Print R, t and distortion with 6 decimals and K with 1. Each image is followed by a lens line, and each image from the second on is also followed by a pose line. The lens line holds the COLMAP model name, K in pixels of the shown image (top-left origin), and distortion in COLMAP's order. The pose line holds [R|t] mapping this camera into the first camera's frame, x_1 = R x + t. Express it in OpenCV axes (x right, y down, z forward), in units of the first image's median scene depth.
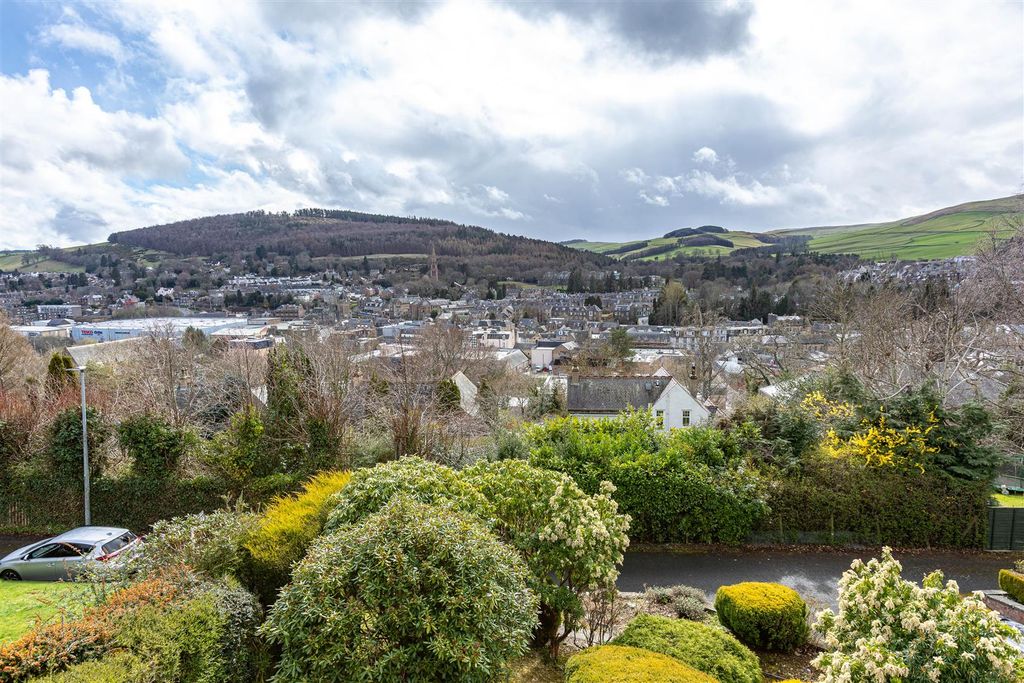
lens RADIAL K [[598.1, 0, 514.2], [0, 598.1, 332.9], [0, 0, 1]] dist [-0.004534, 0.012006]
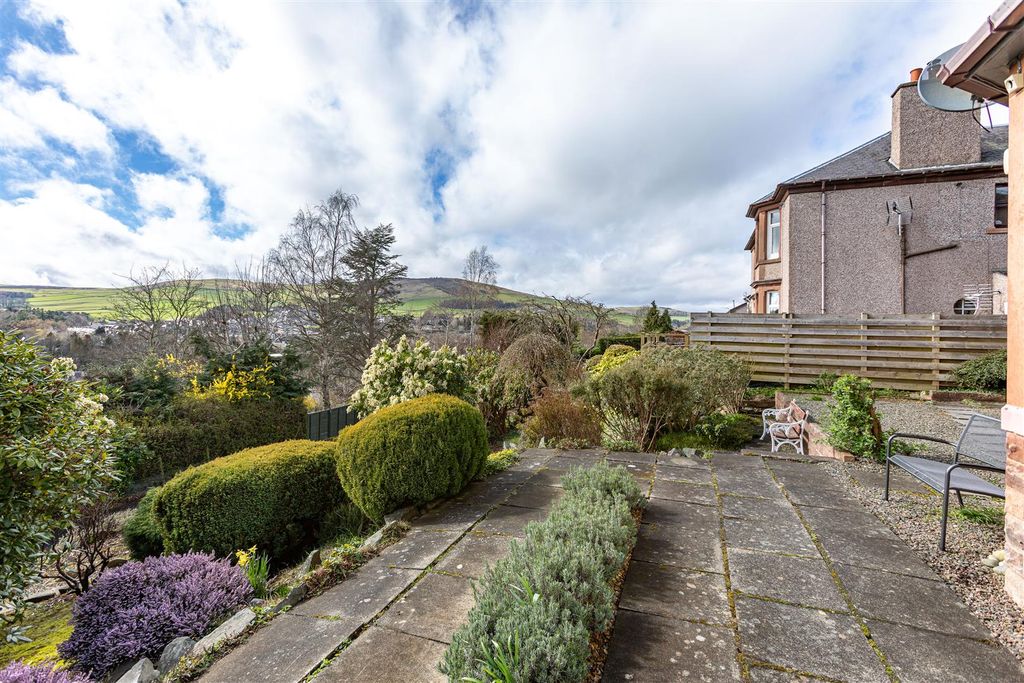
lens RADIAL K [[469.2, 0, 506.5], [0, 469.2, 327.5], [0, 0, 1]] dist [-0.011059, 0.007157]
pose [[0.310927, 0.023748, 0.950137, -0.106535], [0.083799, 0.995110, -0.052295, 0.119949], [-0.946732, 0.095880, 0.307416, 0.106265]]
